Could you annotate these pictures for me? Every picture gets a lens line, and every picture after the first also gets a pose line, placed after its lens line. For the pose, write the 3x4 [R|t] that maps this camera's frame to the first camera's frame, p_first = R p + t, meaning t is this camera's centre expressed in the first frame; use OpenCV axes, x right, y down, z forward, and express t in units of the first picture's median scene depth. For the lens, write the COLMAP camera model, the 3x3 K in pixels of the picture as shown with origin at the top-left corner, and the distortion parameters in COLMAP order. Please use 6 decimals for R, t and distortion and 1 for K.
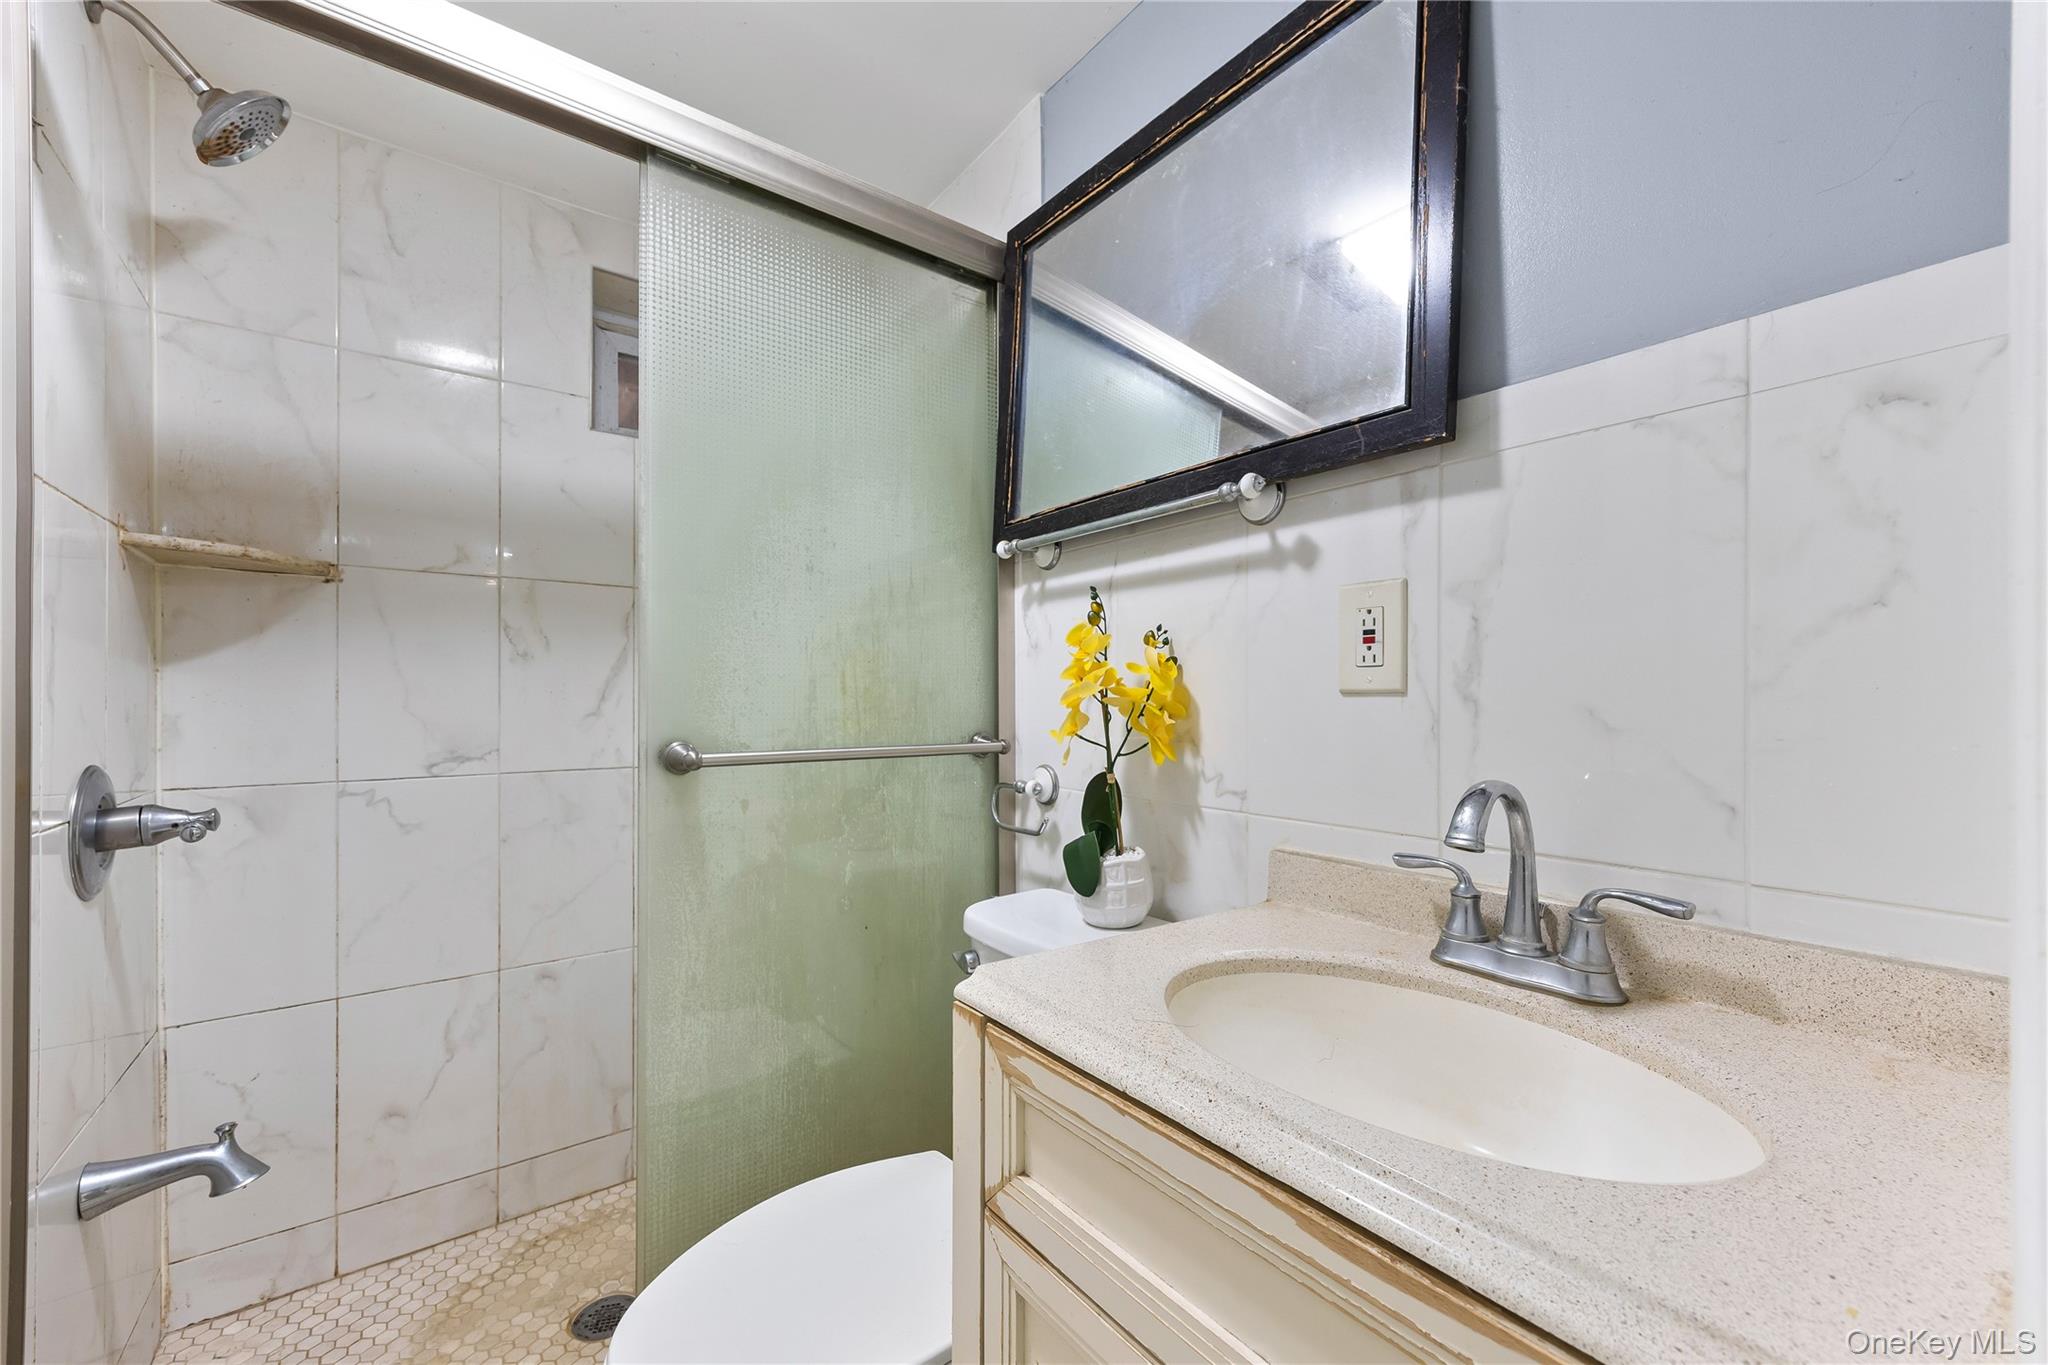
lens RADIAL K [[832.3, 0, 954.4], [0, 832.3, 699.5], [0, 0, 1]] dist [0.001397, -0.000140]
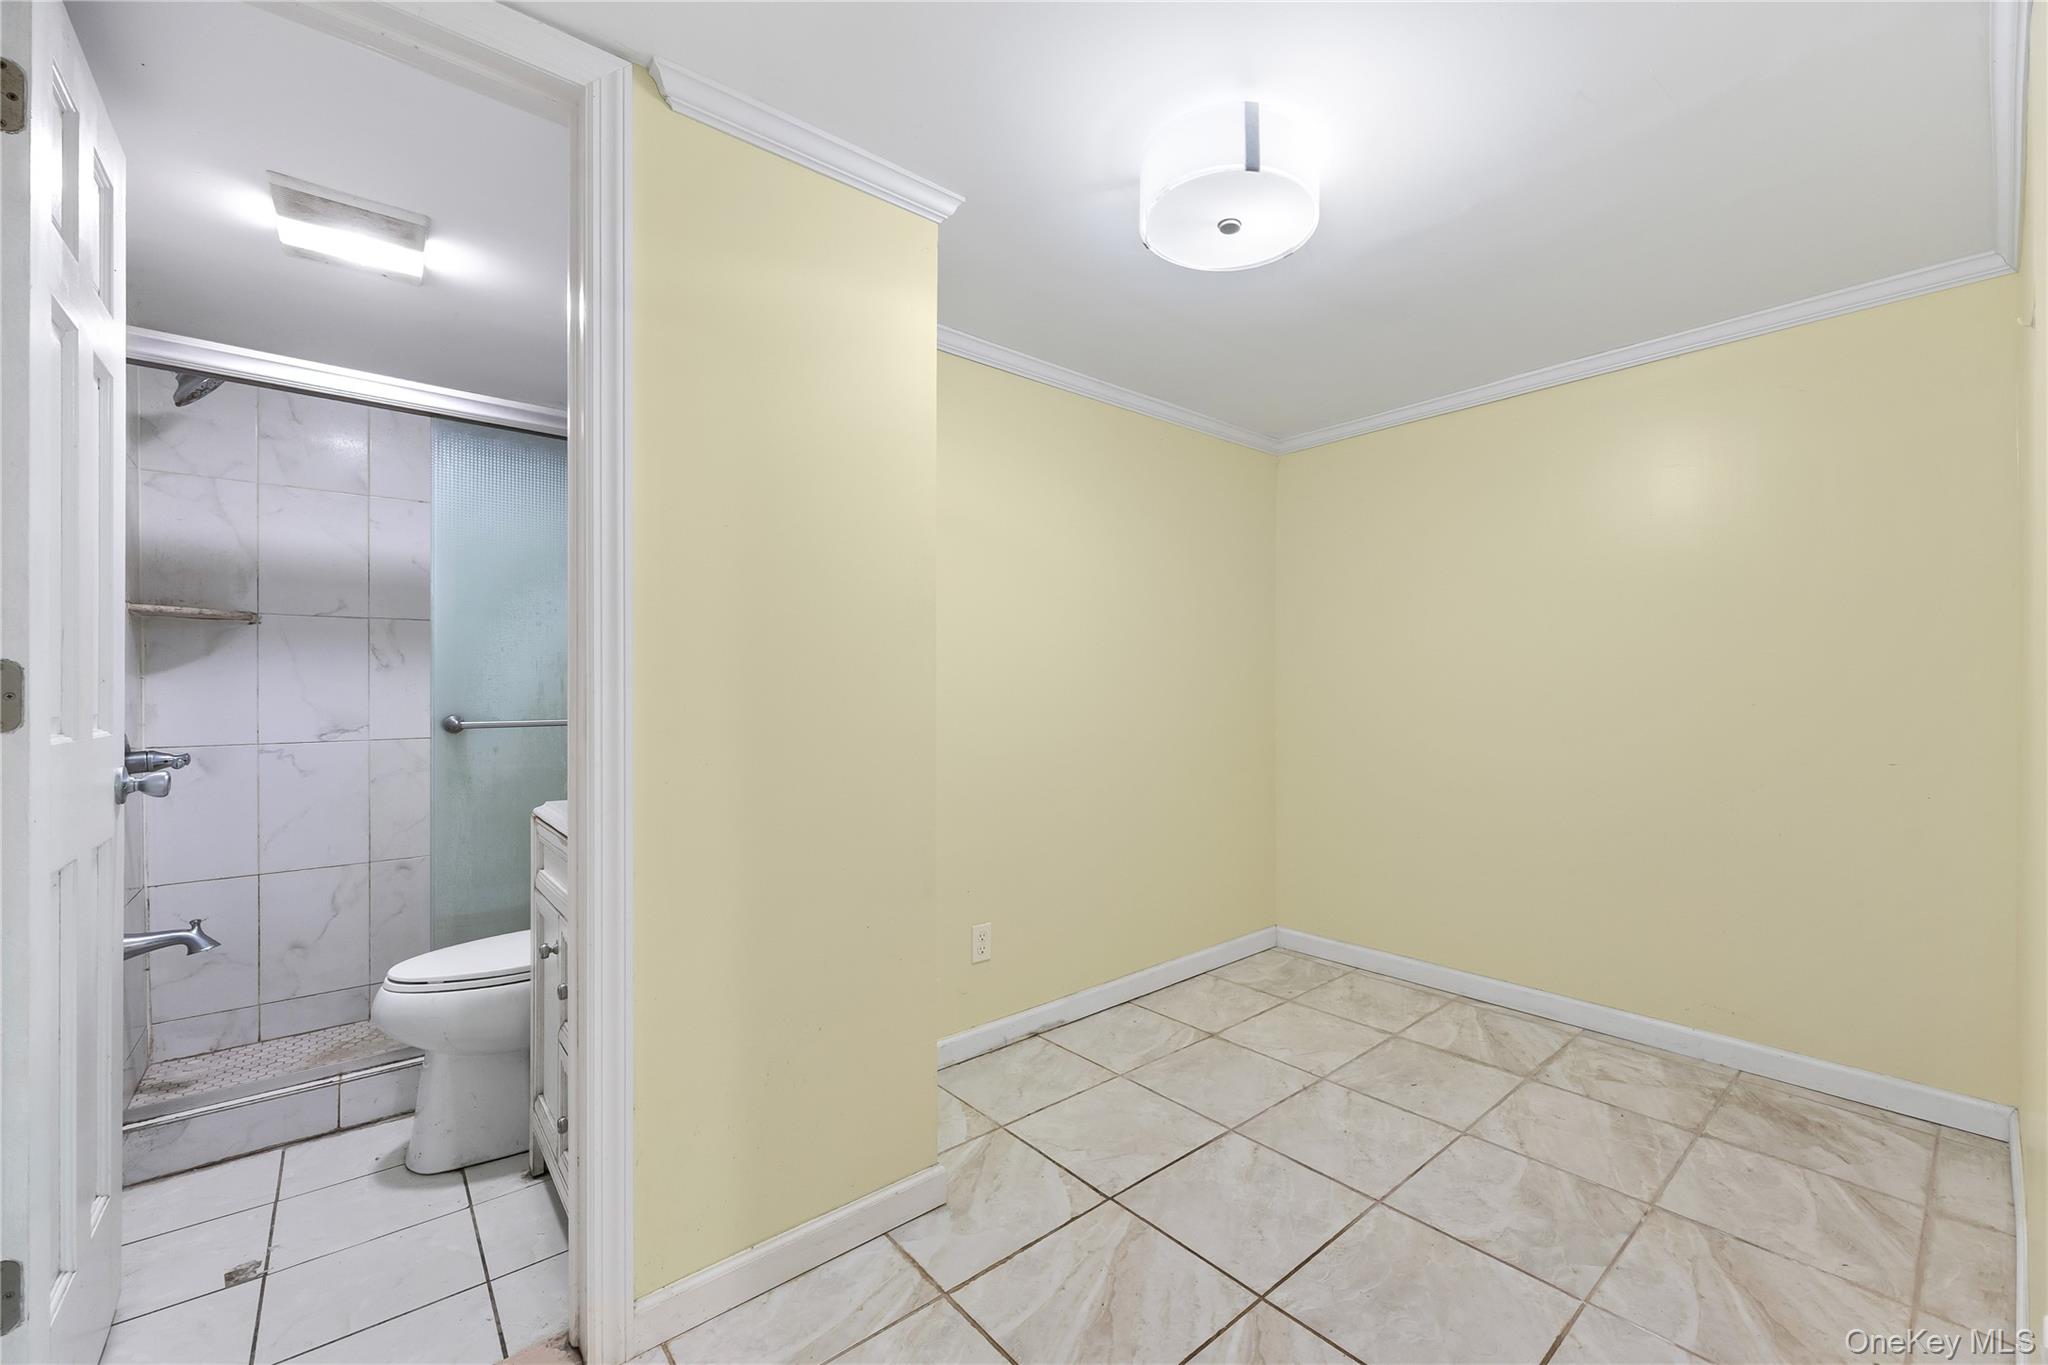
lens RADIAL K [[832.3, 0, 1036.8], [0, 832.3, 692.1], [0, 0, 1]] dist [0.001397, -0.000140]
pose [[0.992765, -0.002507, 0.120045, 0.622104], [0.002068, 0.999991, 0.003783, -0.008099], [-0.120053, -0.003507, 0.992761, -0.864701]]
